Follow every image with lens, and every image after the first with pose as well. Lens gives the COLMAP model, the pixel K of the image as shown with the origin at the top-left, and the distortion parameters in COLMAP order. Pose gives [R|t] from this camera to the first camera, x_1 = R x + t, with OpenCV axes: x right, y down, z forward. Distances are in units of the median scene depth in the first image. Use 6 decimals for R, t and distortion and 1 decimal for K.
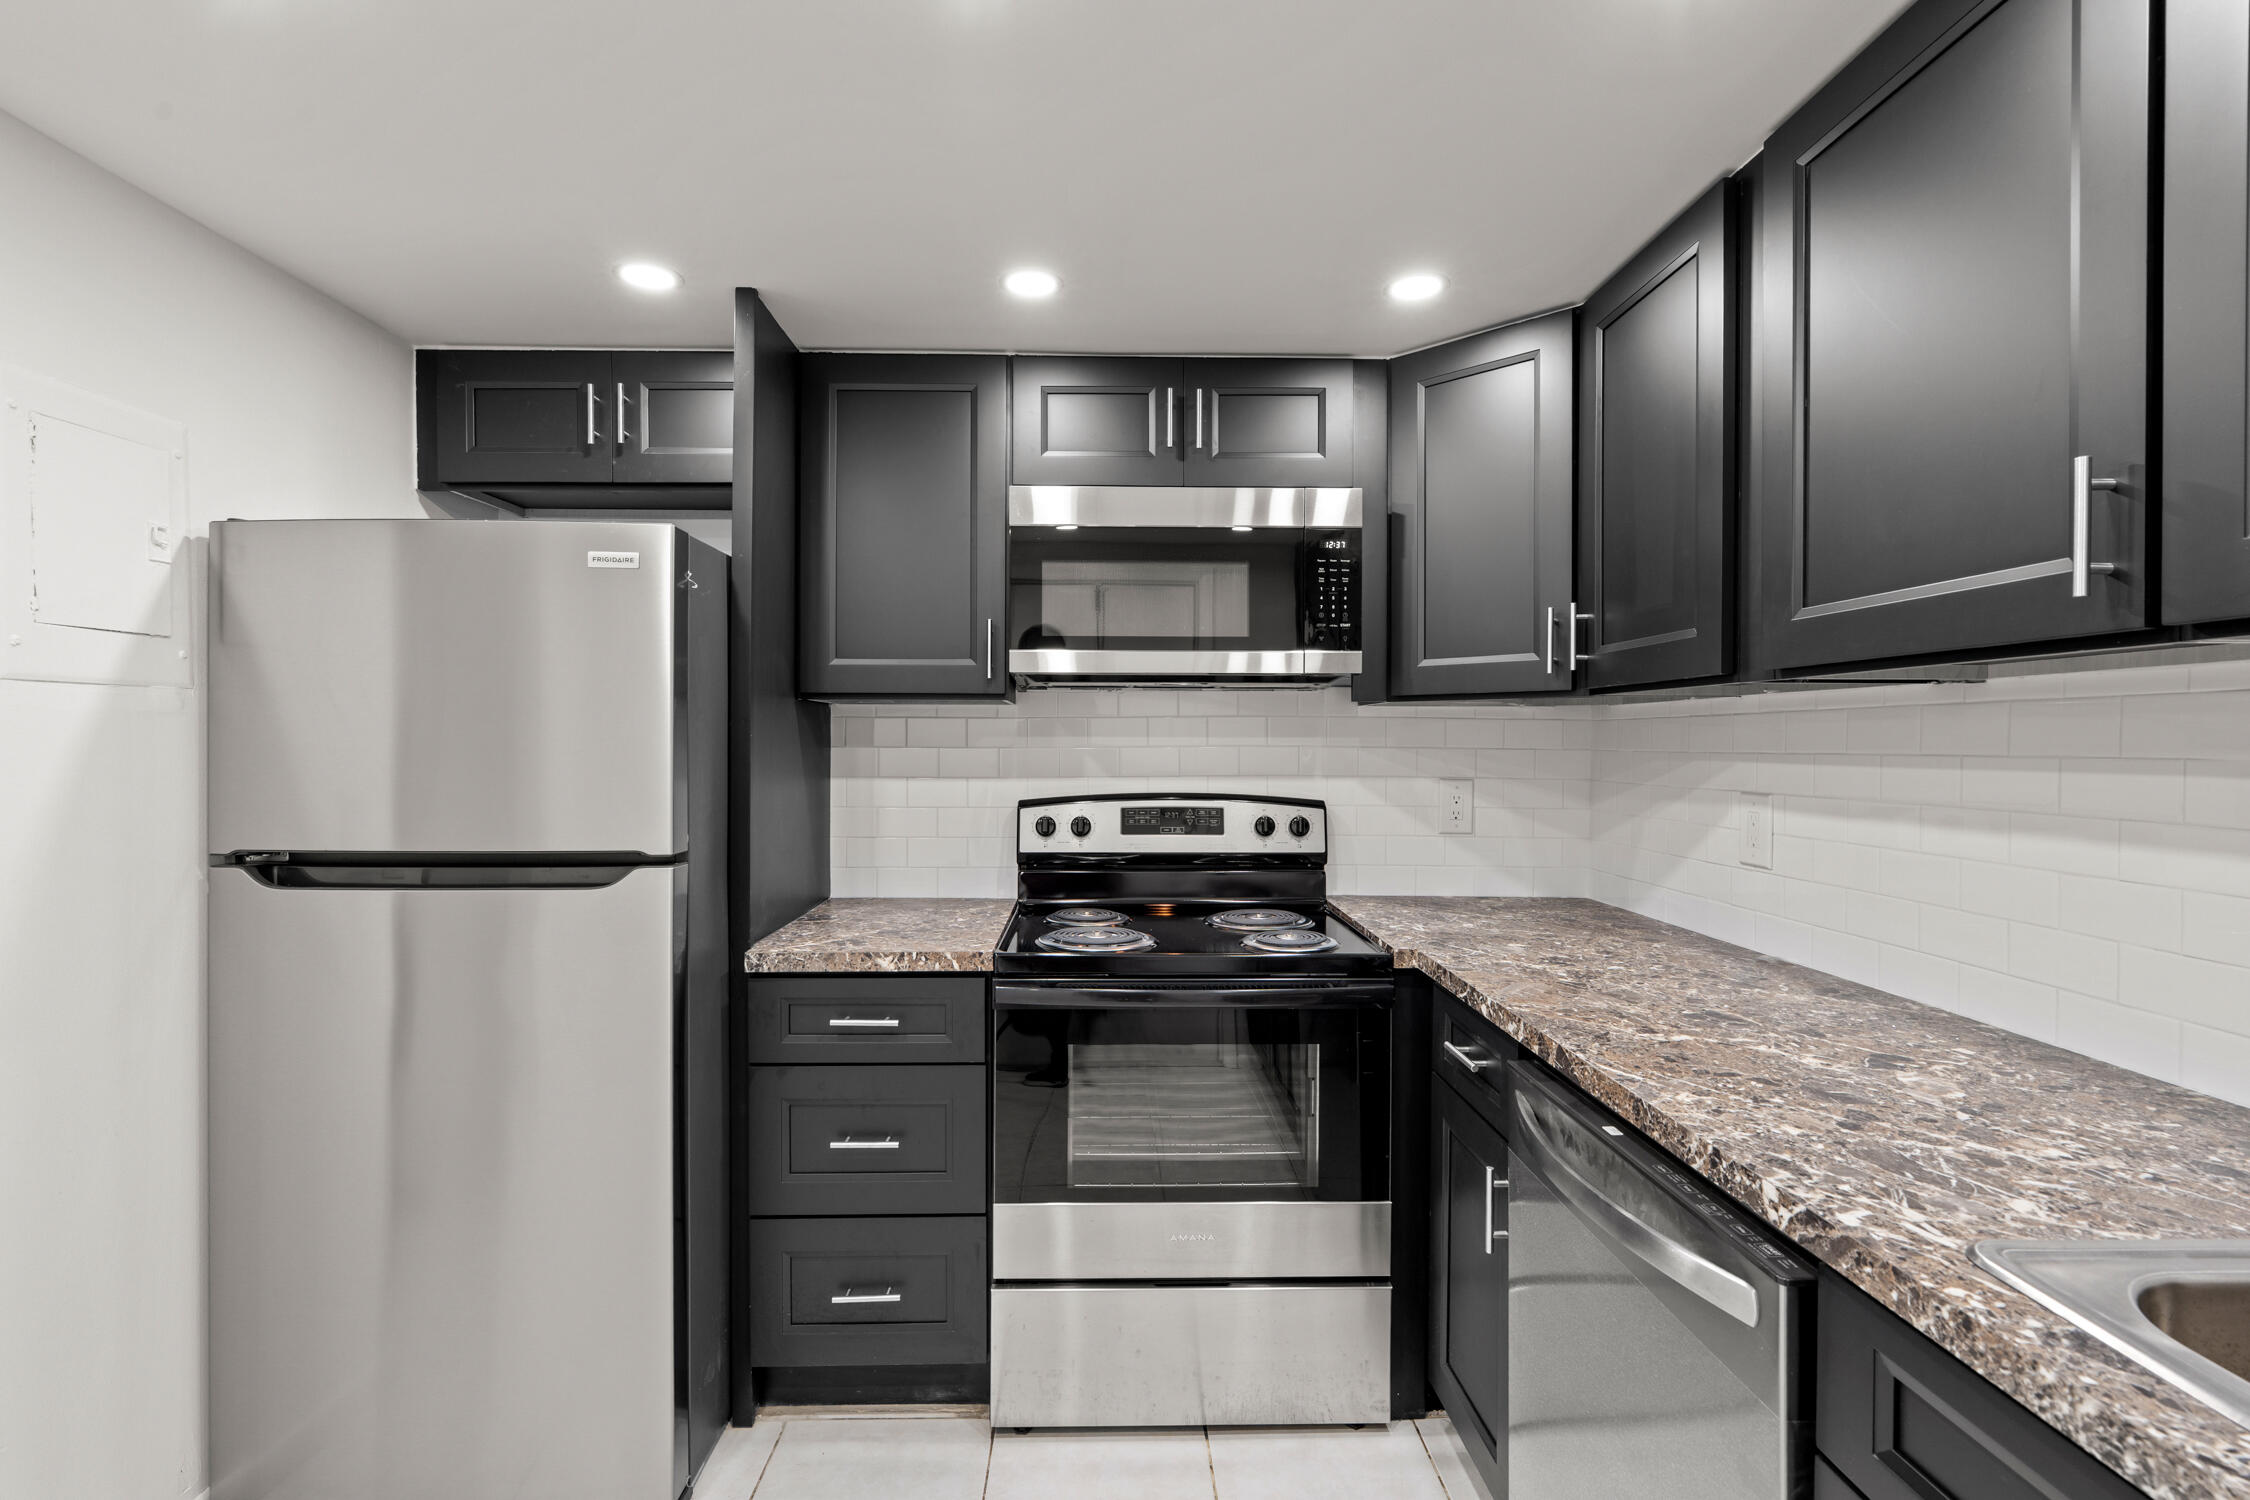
lens RADIAL K [[1012.1, 0, 1123.9], [0, 1012.1, 748.0], [0, 0, 1]] dist [0.001342, 0.000892]
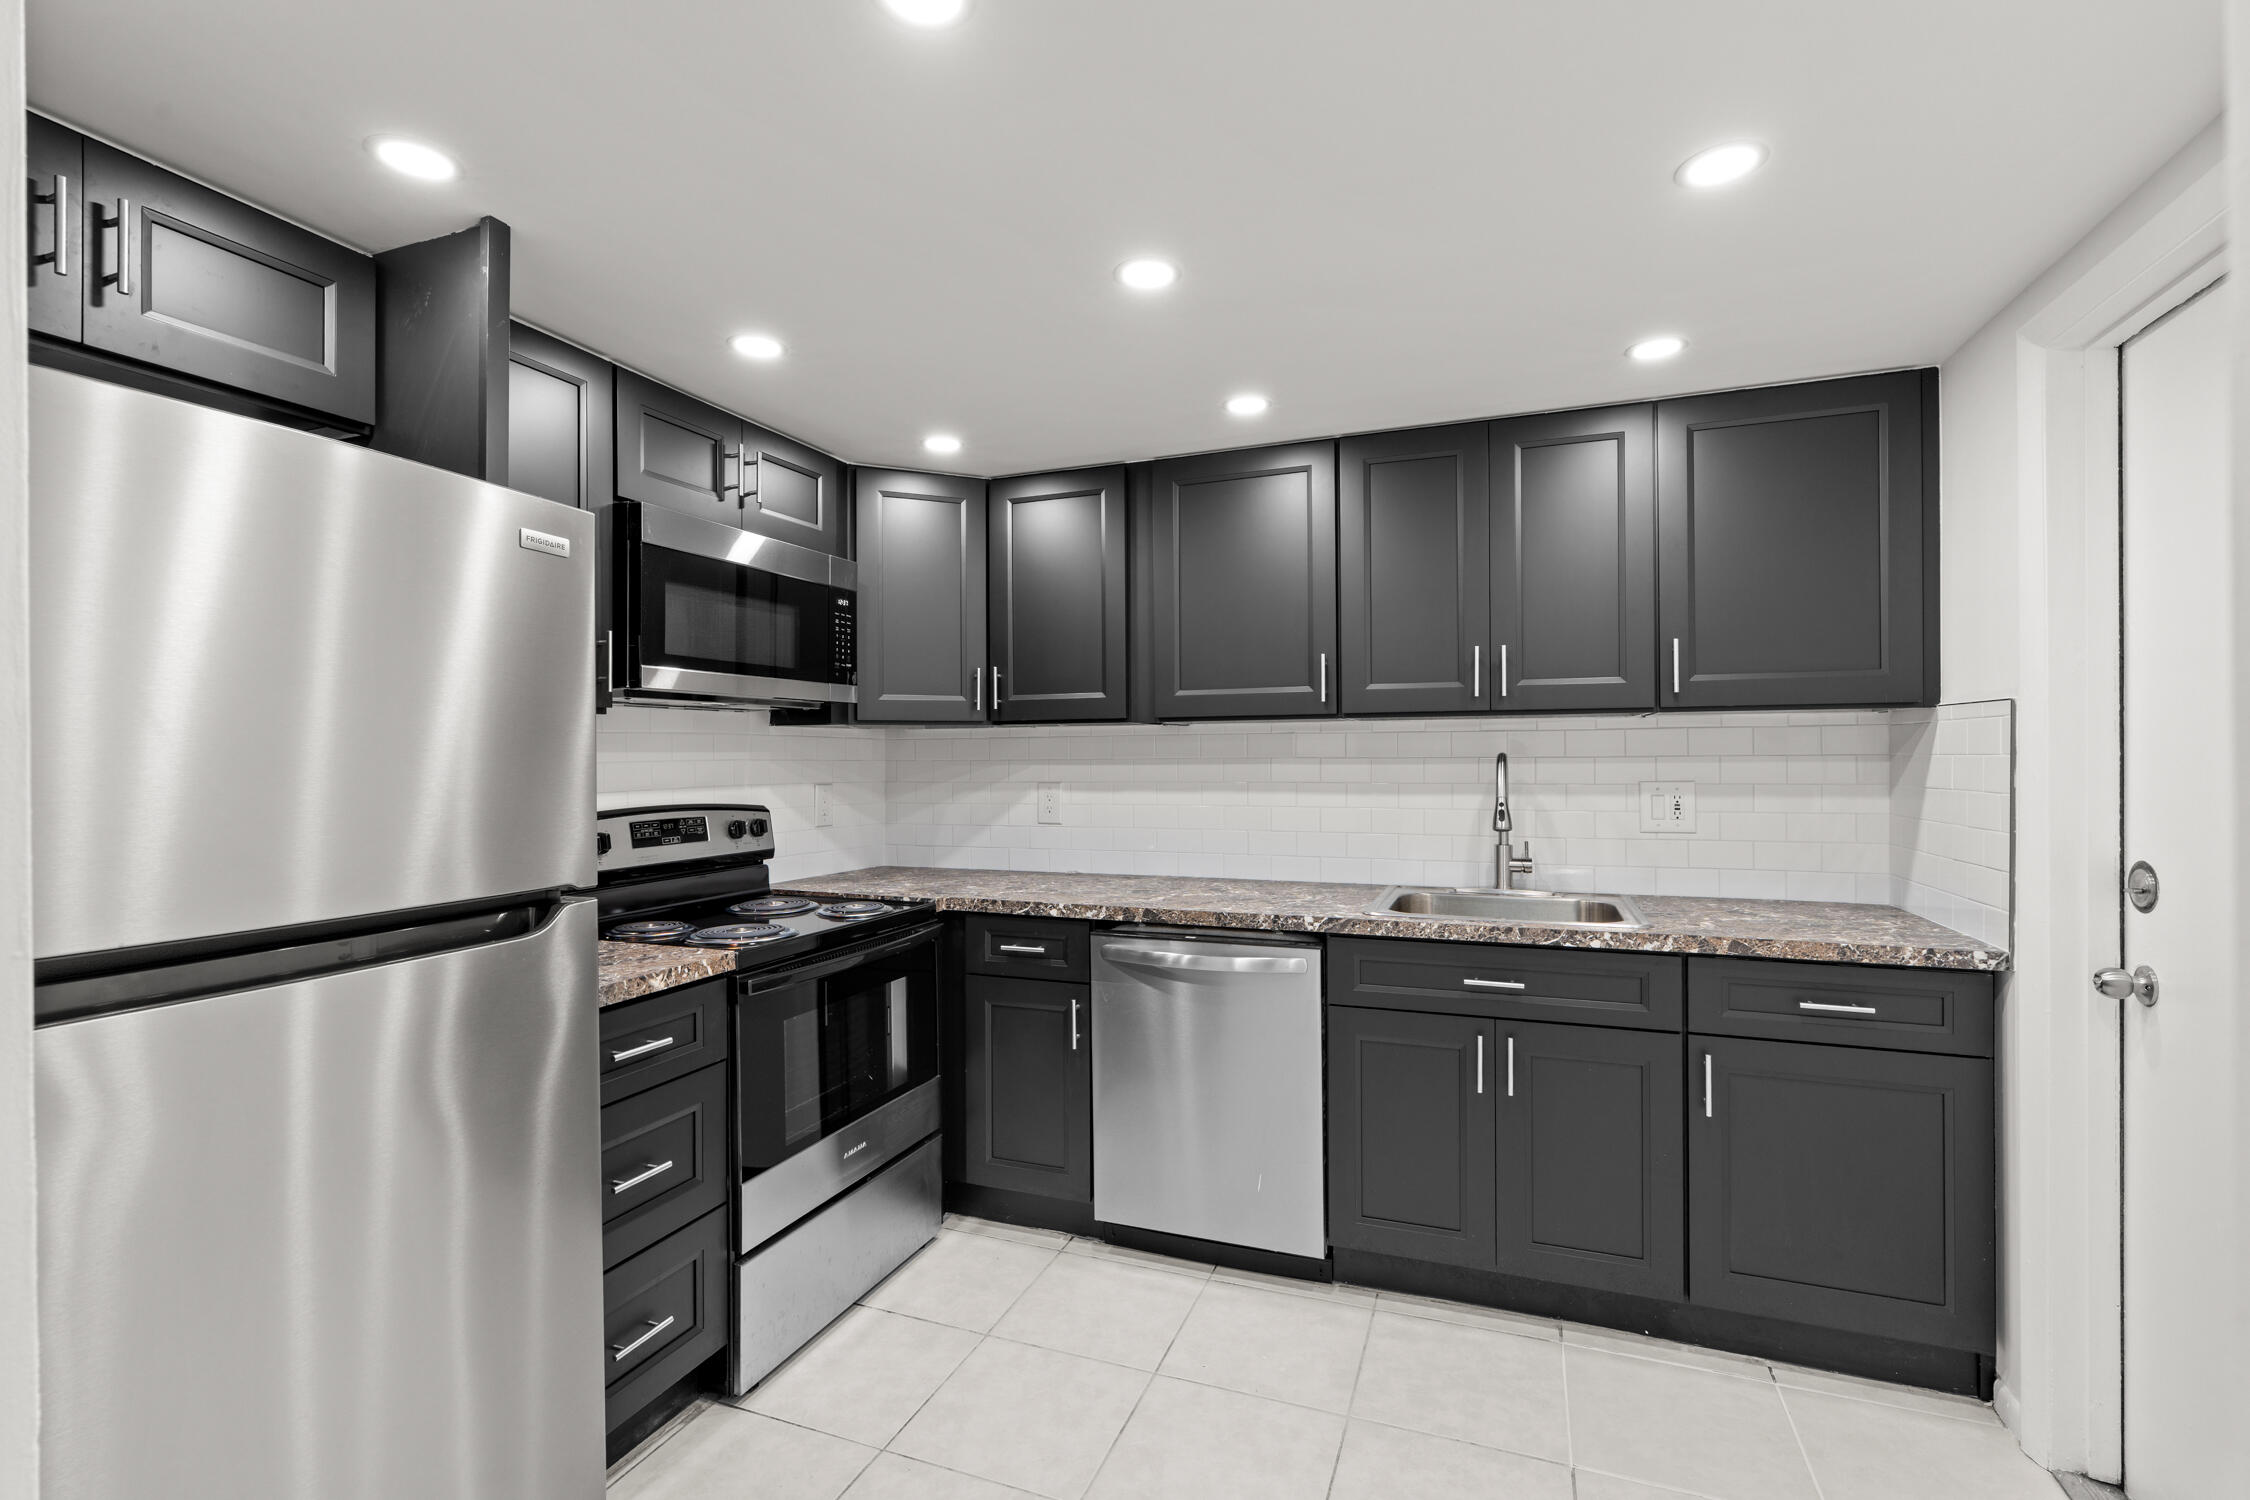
lens RADIAL K [[1012.1, 0, 1129.3], [0, 1012.1, 746.8], [0, 0, 1]] dist [0.001342, 0.000892]
pose [[0.378972, 0.002474, 0.925405, -0.933592], [0.014147, 0.999864, -0.008467, -0.000824], [-0.925300, 0.016301, 0.378886, 0.194782]]
